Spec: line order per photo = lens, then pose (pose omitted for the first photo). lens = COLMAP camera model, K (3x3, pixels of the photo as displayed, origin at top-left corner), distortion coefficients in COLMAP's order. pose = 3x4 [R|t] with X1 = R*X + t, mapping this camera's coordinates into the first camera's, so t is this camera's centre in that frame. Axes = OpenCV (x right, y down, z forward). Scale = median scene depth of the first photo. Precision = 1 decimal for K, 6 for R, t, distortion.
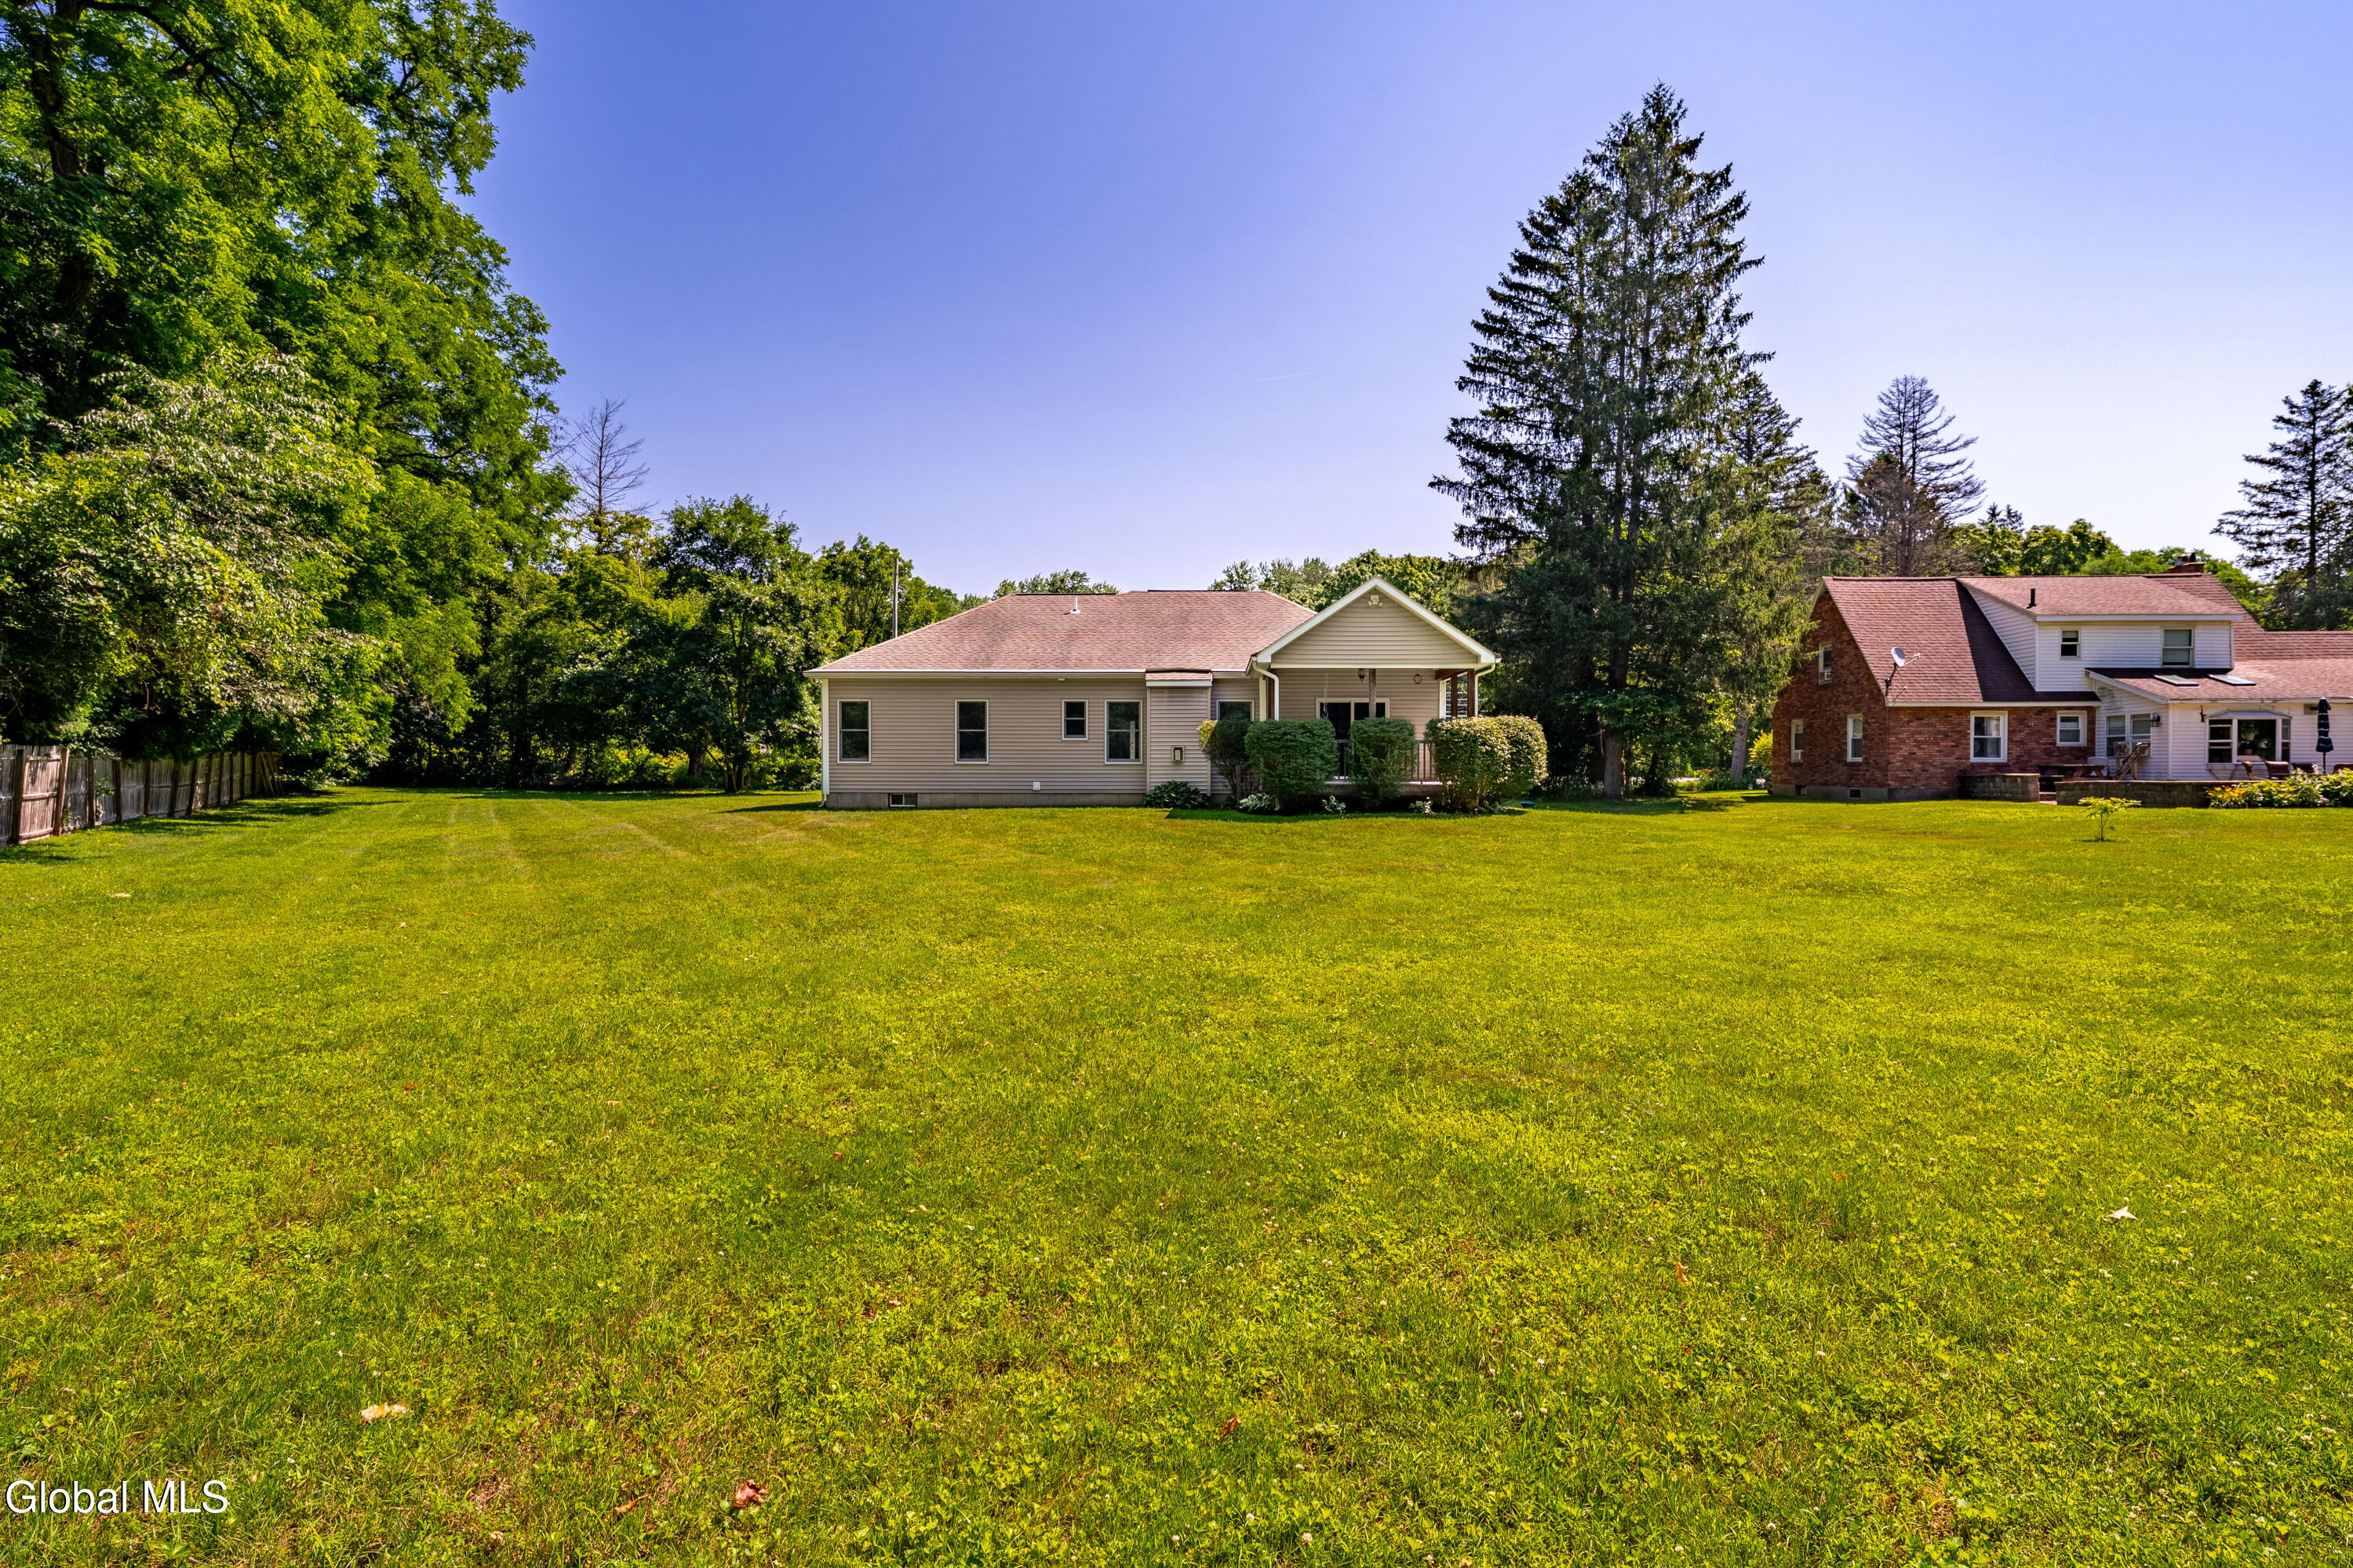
lens RADIAL K [[1224.0, 0, 1181.5], [0, 1224.0, 770.4], [0, 0, 1]] dist [0.003810, 0.000234]
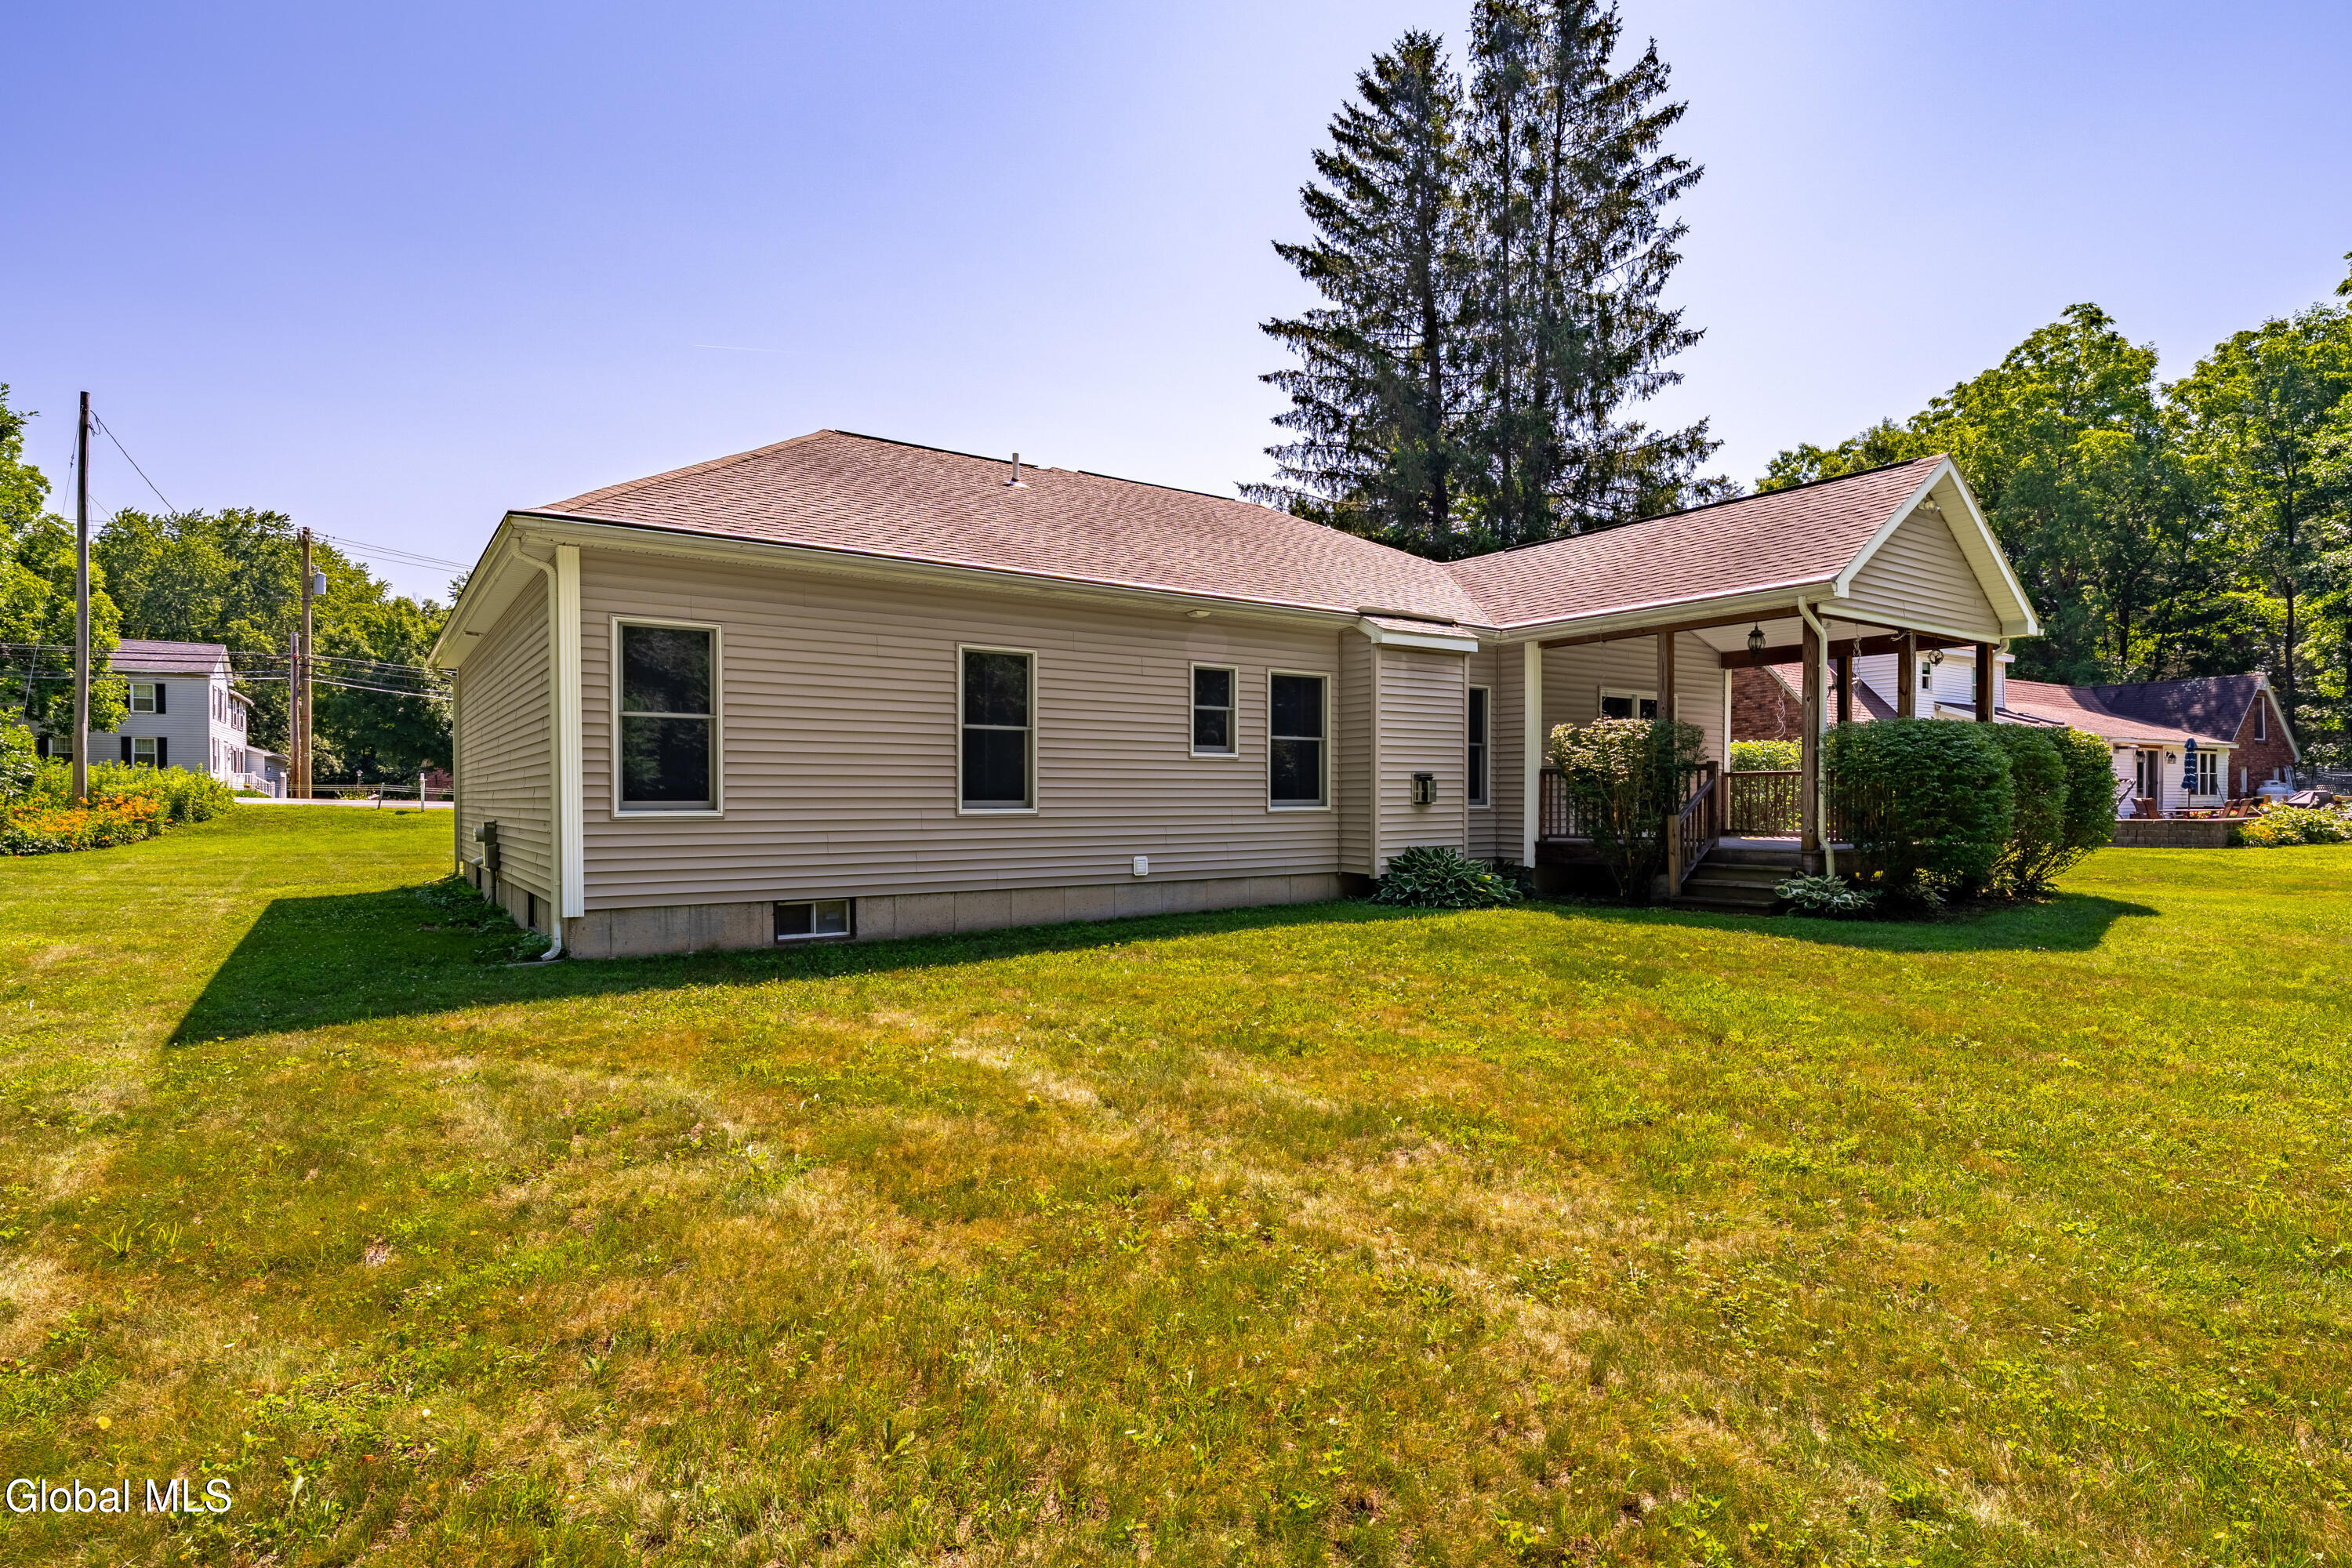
lens RADIAL K [[1223.6, 0, 1174.4], [0, 1223.6, 799.5], [0, 0, 1]] dist [0.003810, 0.000234]
pose [[0.775755, -0.005179, 0.631012, -0.369077], [0.014042, 0.999860, -0.009057, -0.006321], [-0.630877, 0.015887, 0.775720, 0.673509]]
